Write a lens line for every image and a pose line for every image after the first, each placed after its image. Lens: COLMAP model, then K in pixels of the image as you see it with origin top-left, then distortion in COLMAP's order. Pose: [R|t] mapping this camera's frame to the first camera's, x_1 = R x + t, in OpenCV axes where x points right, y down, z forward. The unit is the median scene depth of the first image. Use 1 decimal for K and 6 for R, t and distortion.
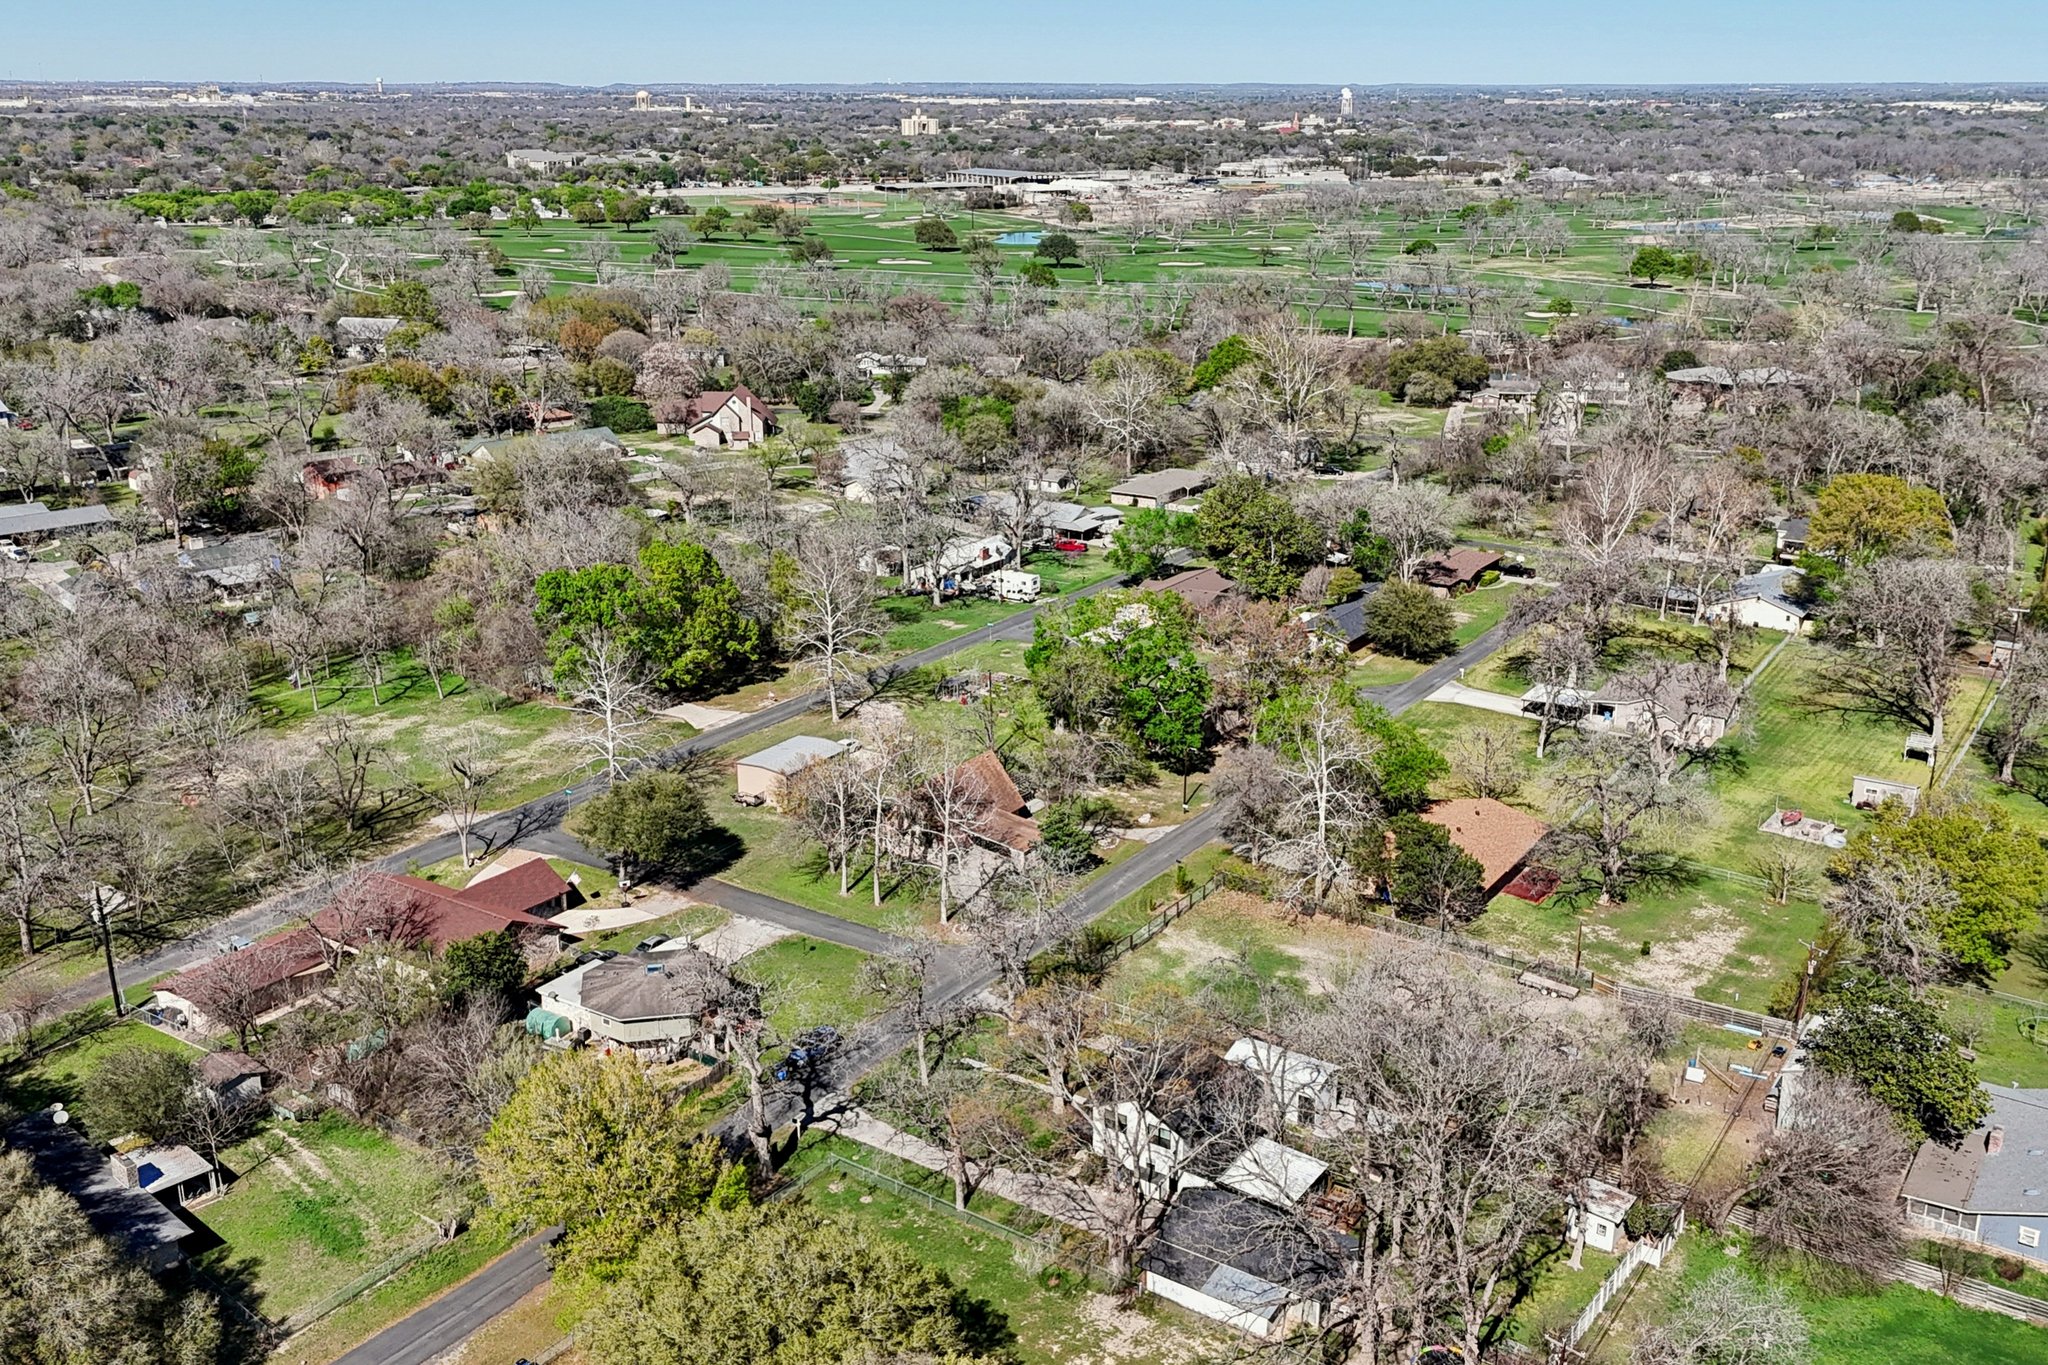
lens RADIAL K [[1756.3, 0, 1024.0], [0, 1756.3, 682.5], [0, 0, 1]] dist [0.014360, -0.000202]
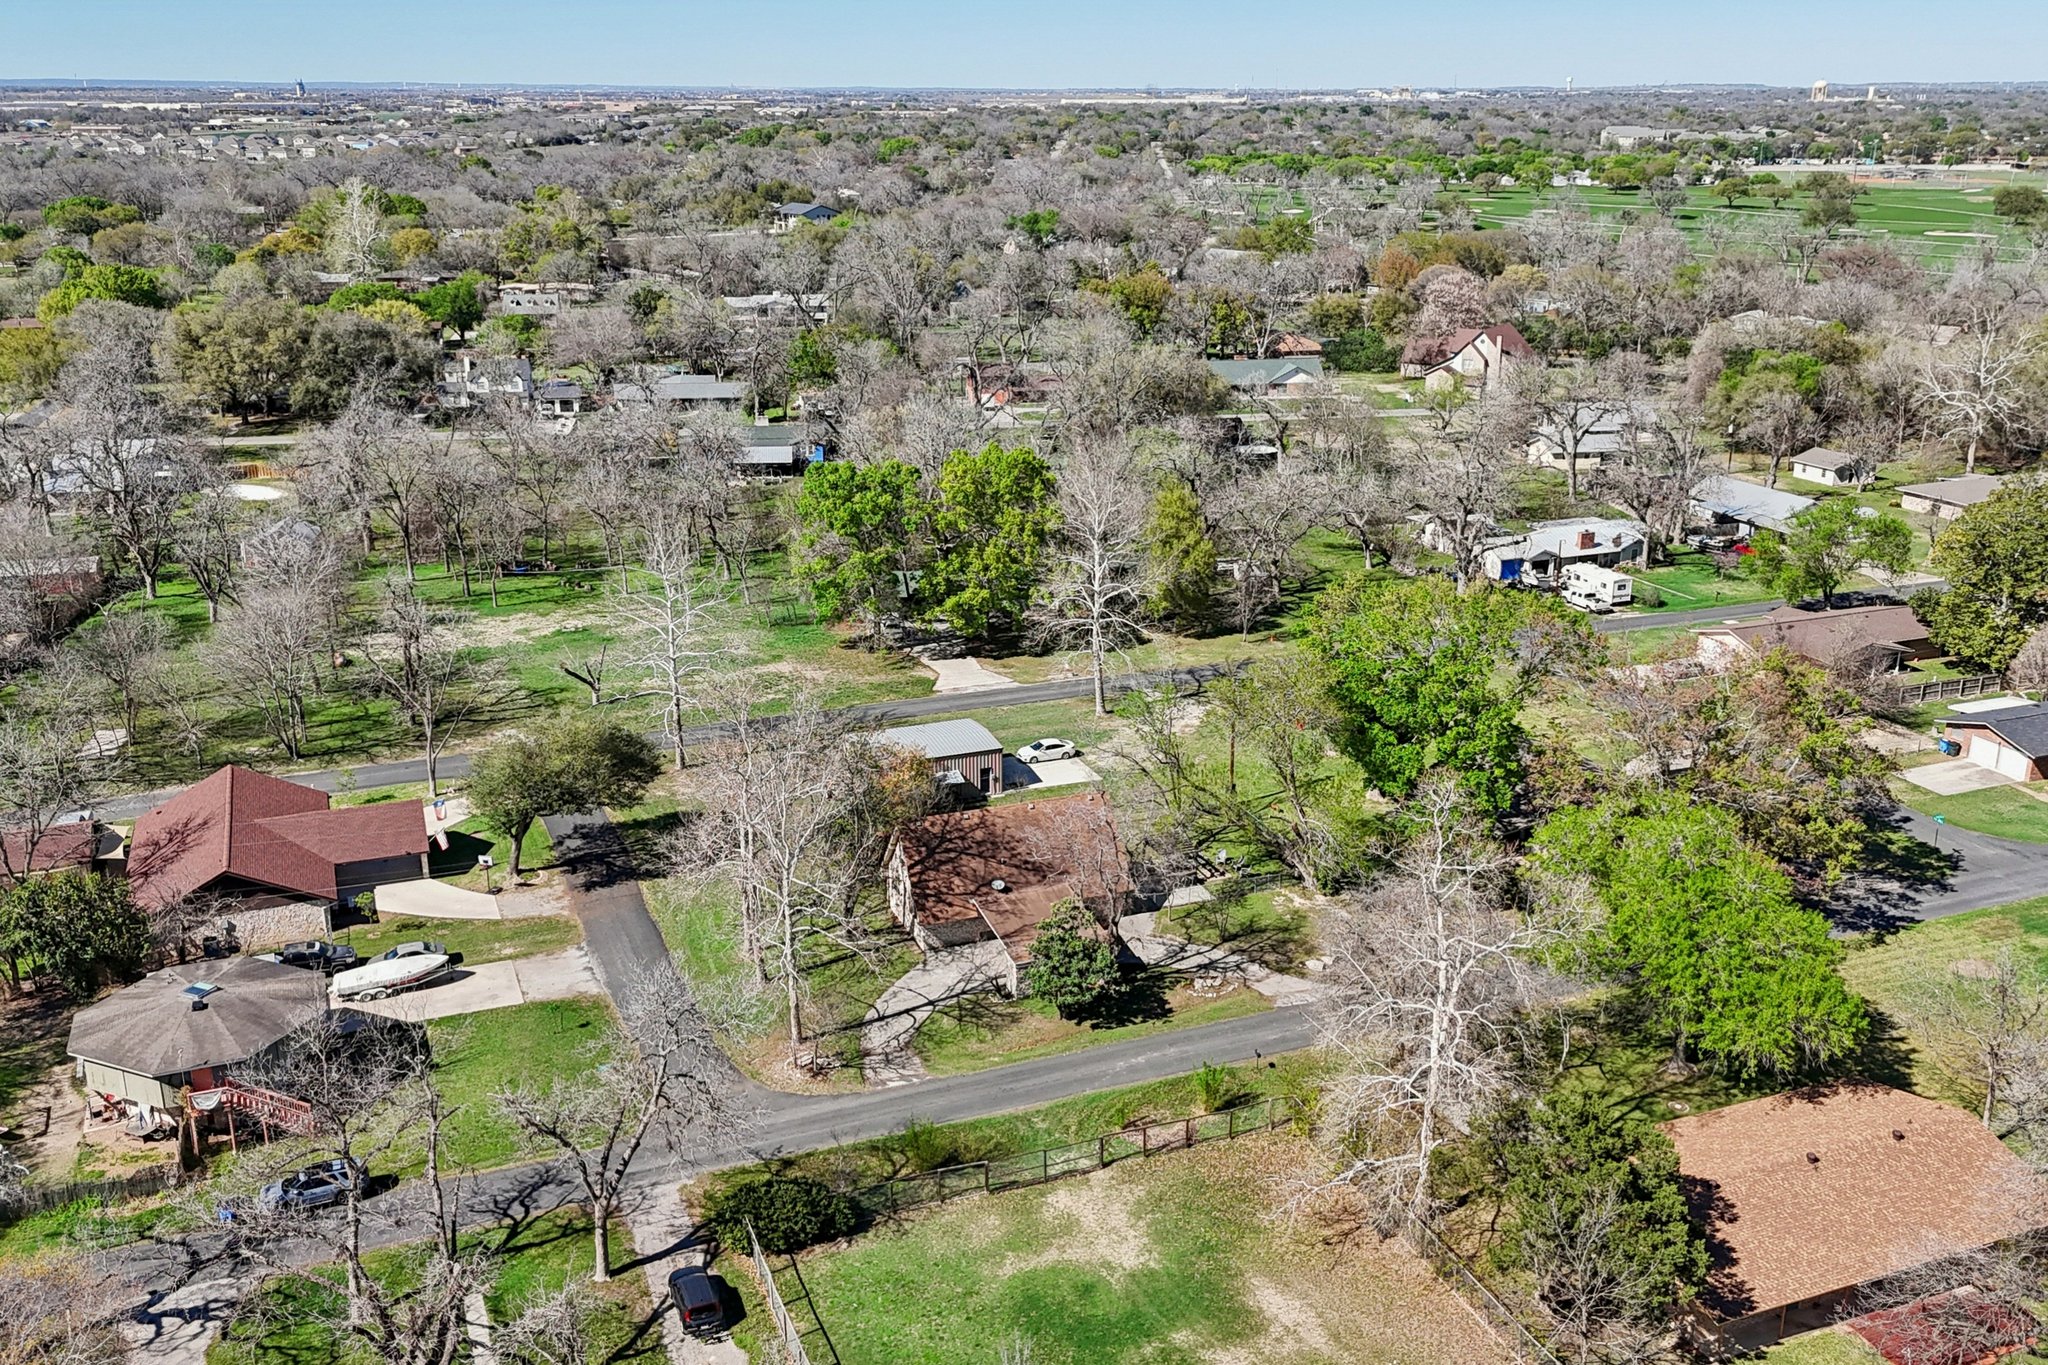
lens RADIAL K [[1756.3, 0, 1024.0], [0, 1756.3, 682.5], [0, 0, 1]] dist [0.014360, -0.000202]
pose [[0.826812, 0.172895, -0.535248, 0.184608], [-0.169316, 0.983953, 0.056289, -0.019325], [0.536391, 0.044086, 0.842818, 0.296962]]
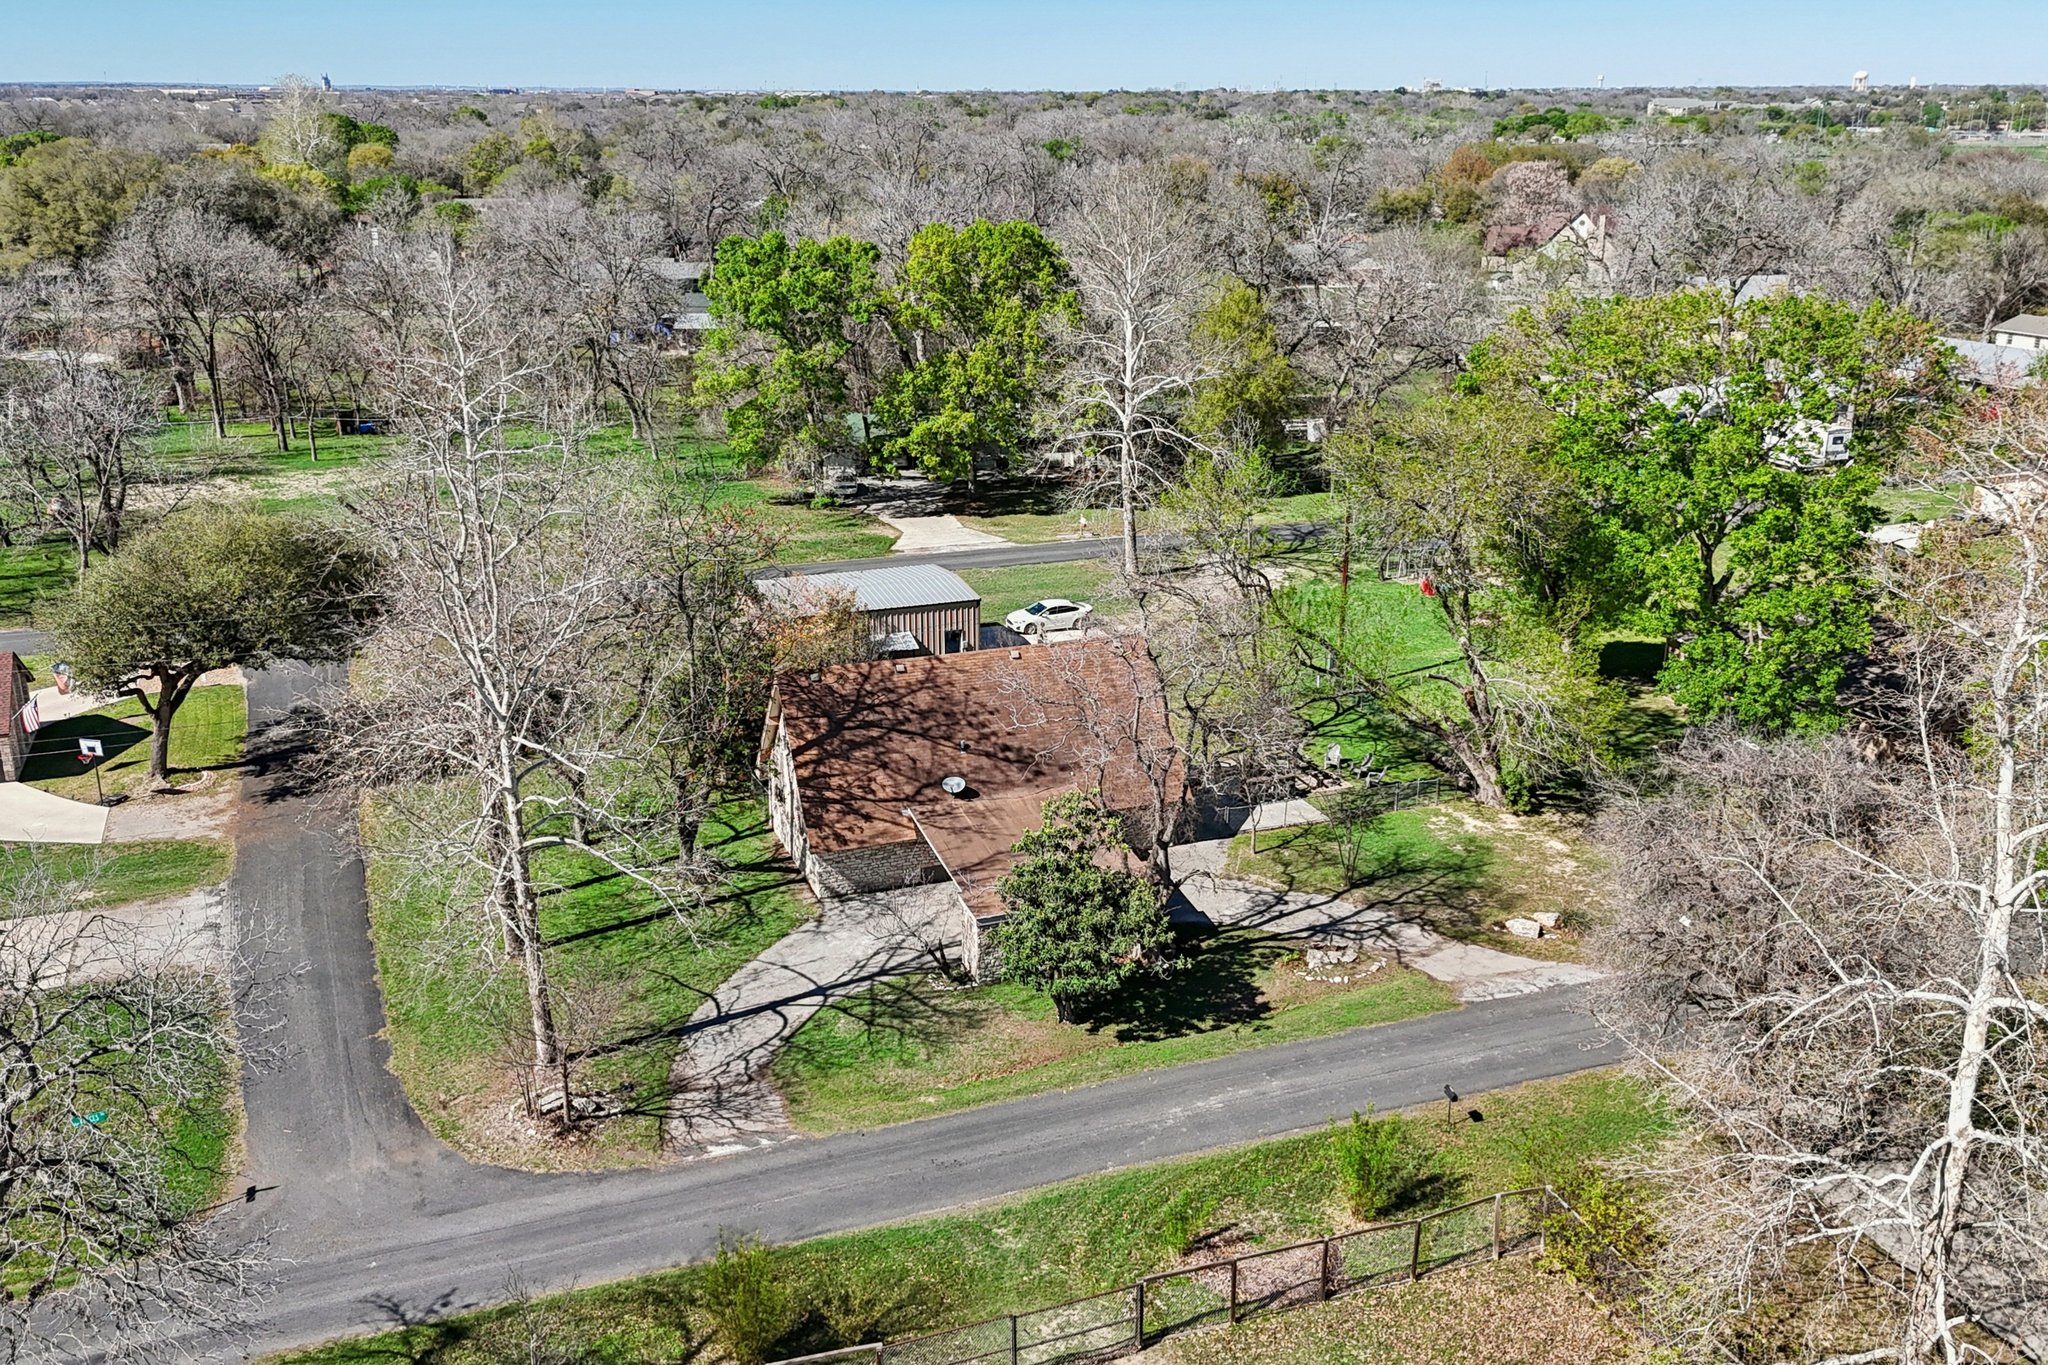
lens RADIAL K [[1753.2, 0, 1024.0], [0, 1753.2, 682.5], [0, 0, 1]] dist [0.010188, -0.010826]
pose [[0.818330, 0.174721, -0.547548, 0.105664], [-0.171834, 0.983475, 0.057012, 0.020550], [0.548460, 0.047433, 0.834830, 0.442691]]
